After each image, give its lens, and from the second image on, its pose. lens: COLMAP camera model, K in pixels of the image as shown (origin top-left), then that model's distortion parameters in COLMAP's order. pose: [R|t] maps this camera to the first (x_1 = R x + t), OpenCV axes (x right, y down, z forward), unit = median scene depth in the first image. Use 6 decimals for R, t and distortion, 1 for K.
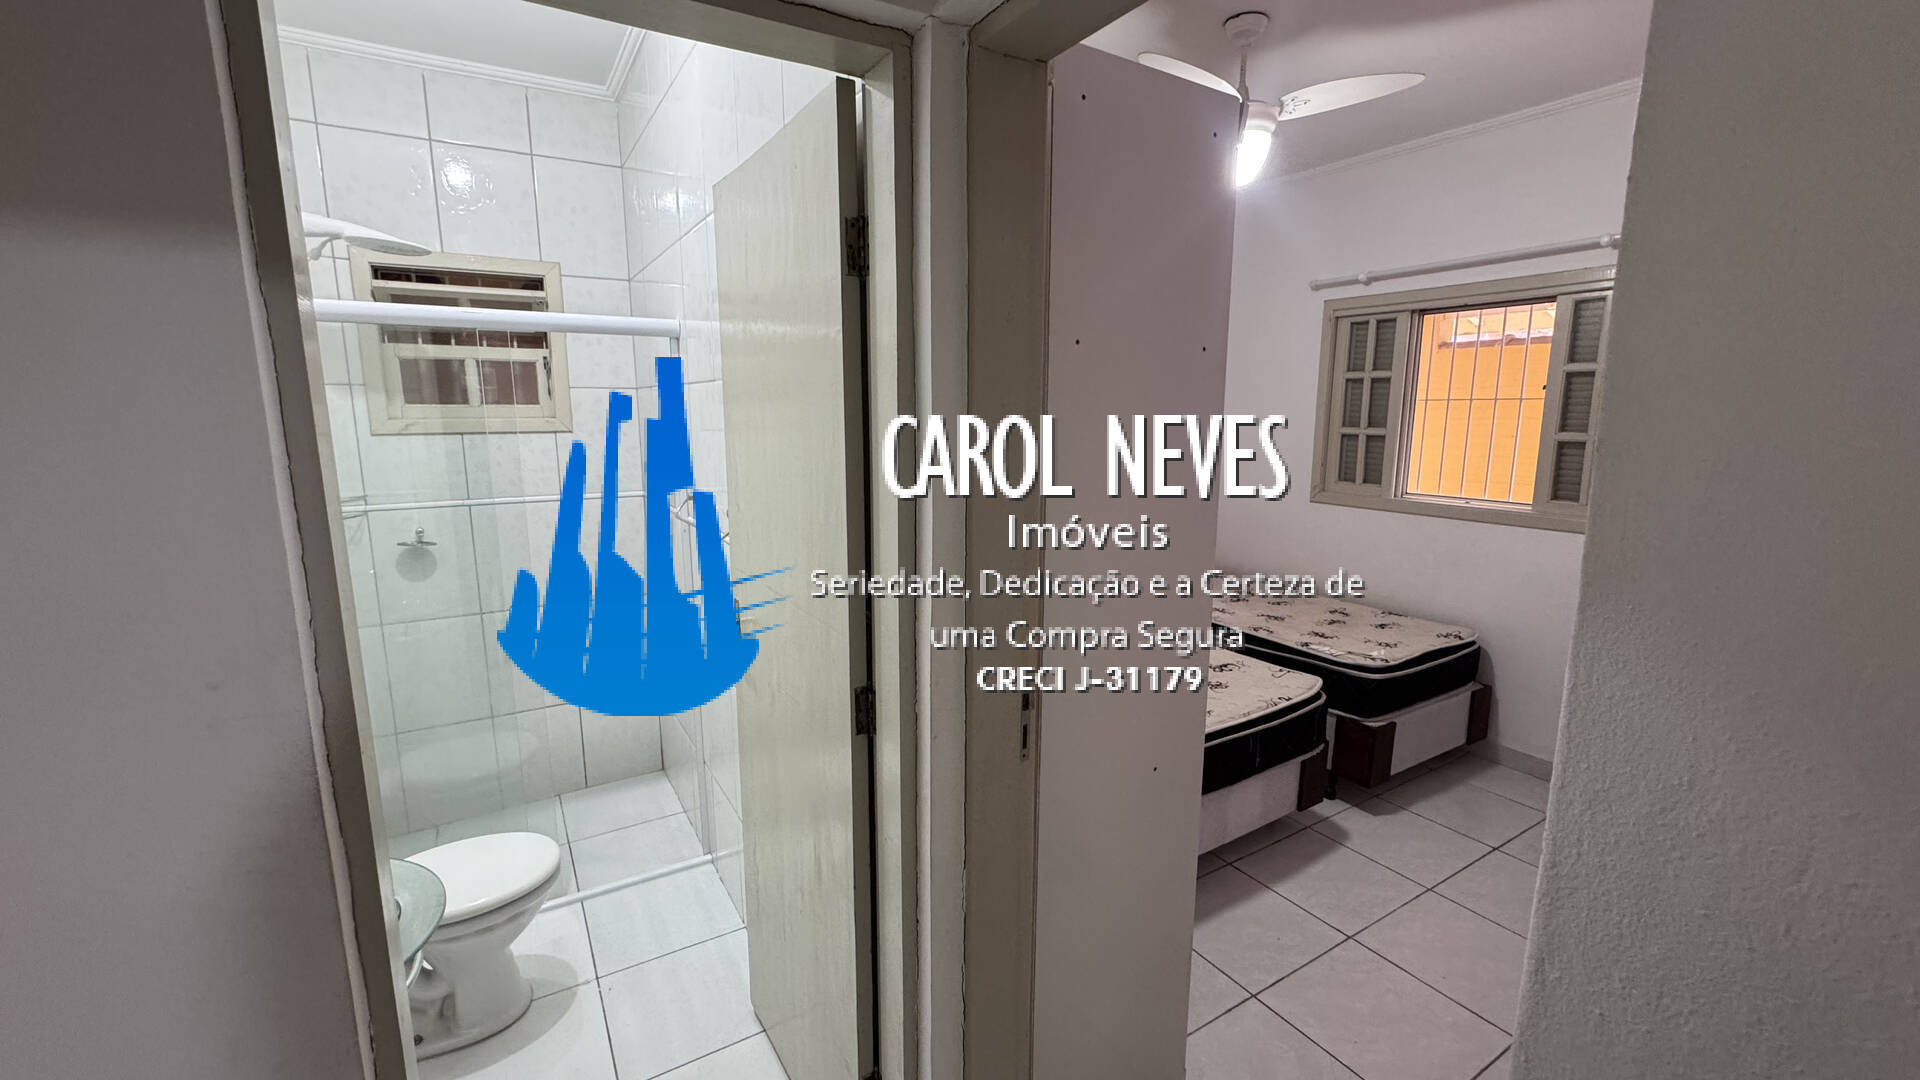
lens RADIAL K [[771.1, 0, 957.8], [0, 771.1, 546.6], [0, 0, 1]] dist [-0.004012, 0.000378]
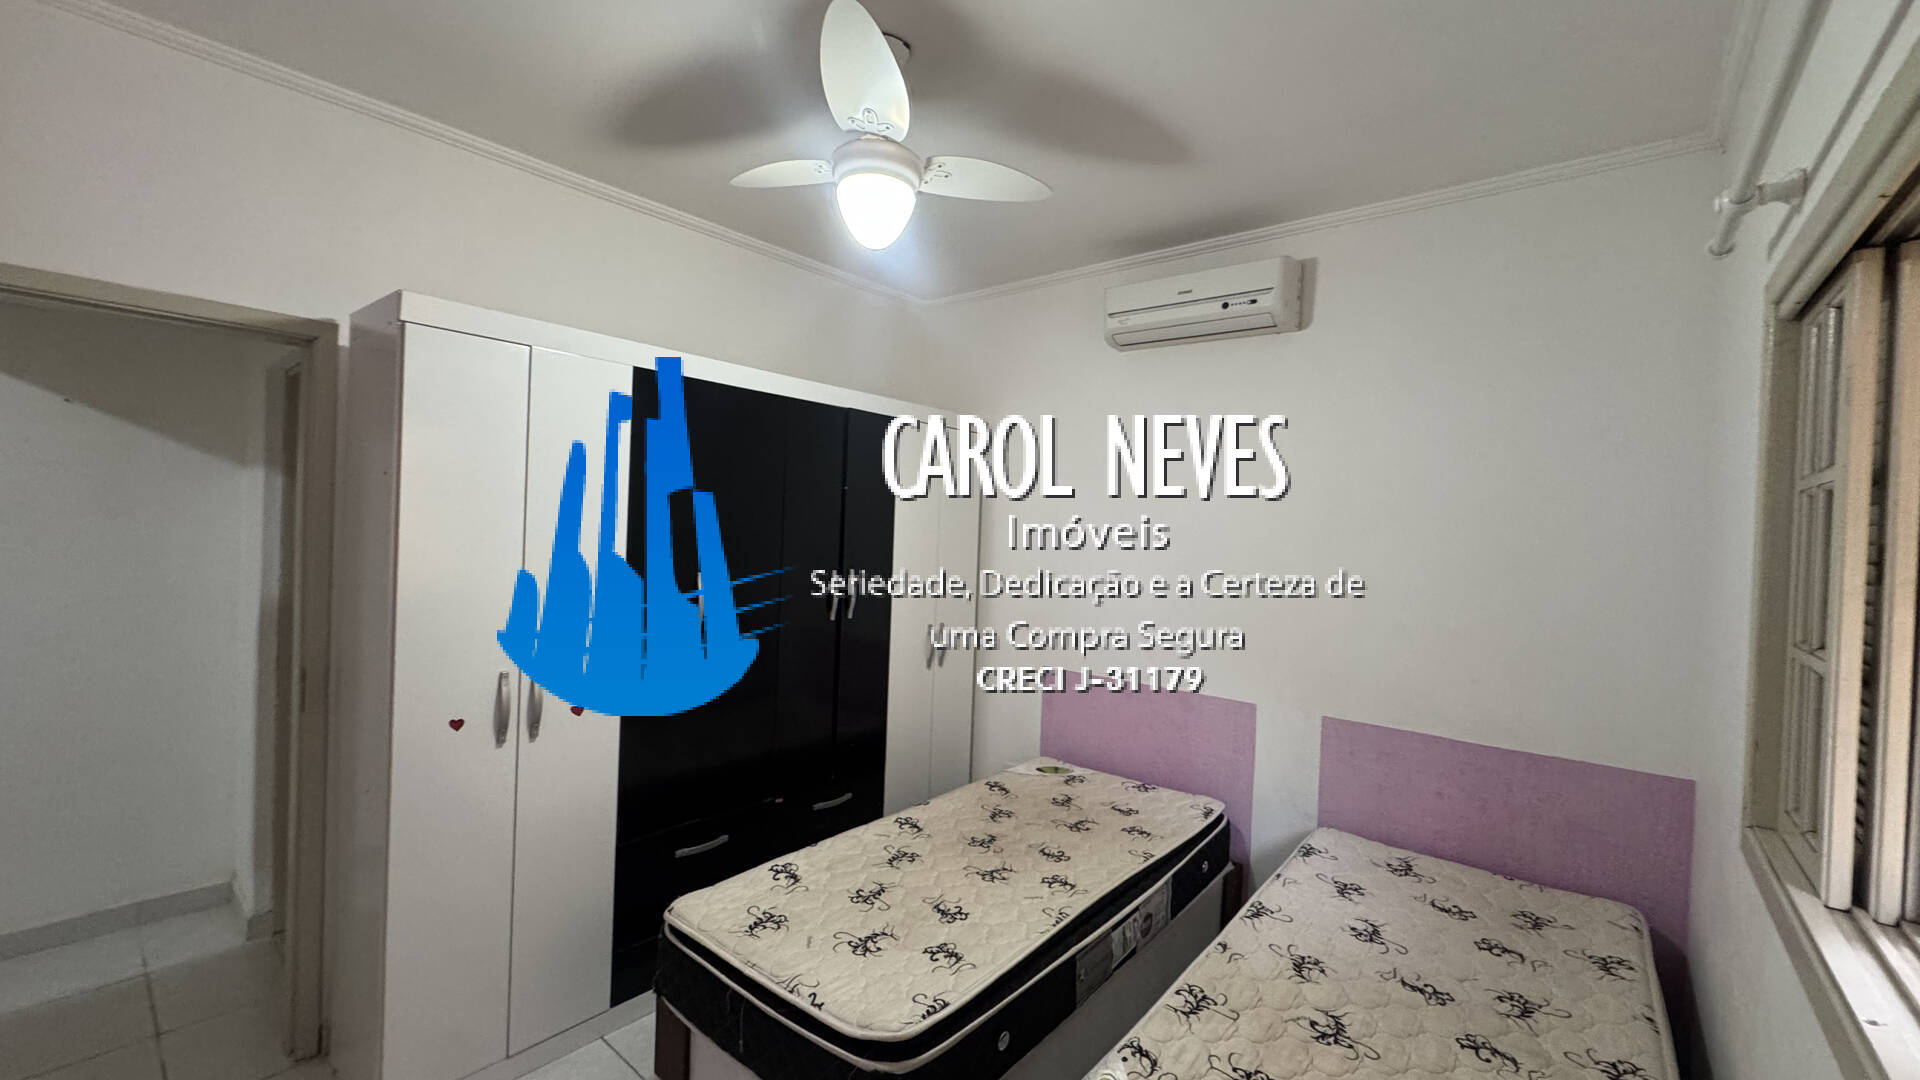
lens RADIAL K [[771.1, 0, 950.6], [0, 771.1, 545.7], [0, 0, 1]] dist [-0.004012, 0.000378]
pose [[0.303558, 0.037081, -0.952091, 0.876800], [-0.208029, 0.977715, -0.028247, -0.141202], [0.929826, 0.206637, 0.304507, 0.707237]]
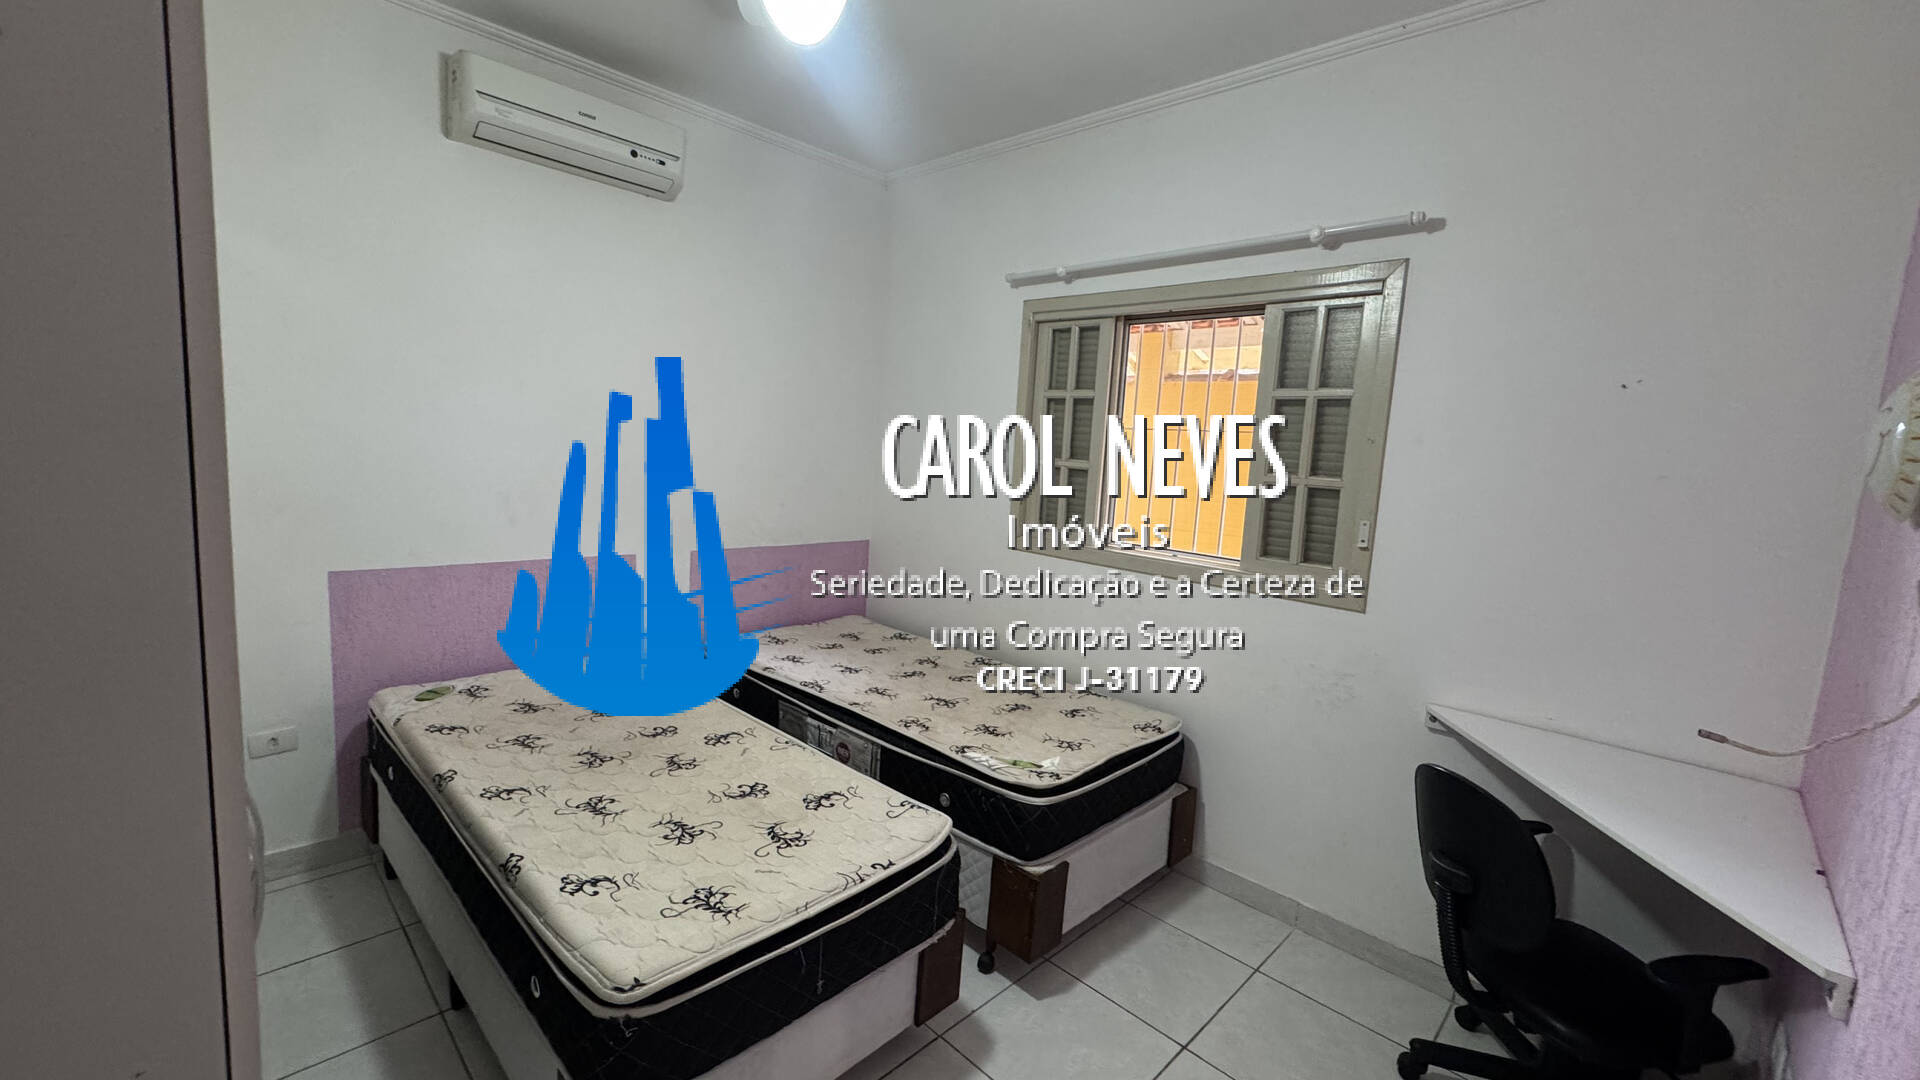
lens RADIAL K [[771.1, 0, 964.0], [0, 771.1, 545.7], [0, 0, 1]] dist [-0.004012, 0.000378]
pose [[0.967159, 0.027060, 0.252726, 0.272300], [-0.017128, 0.998995, -0.041416, -0.034397], [-0.253593, 0.035728, 0.966651, 0.304008]]
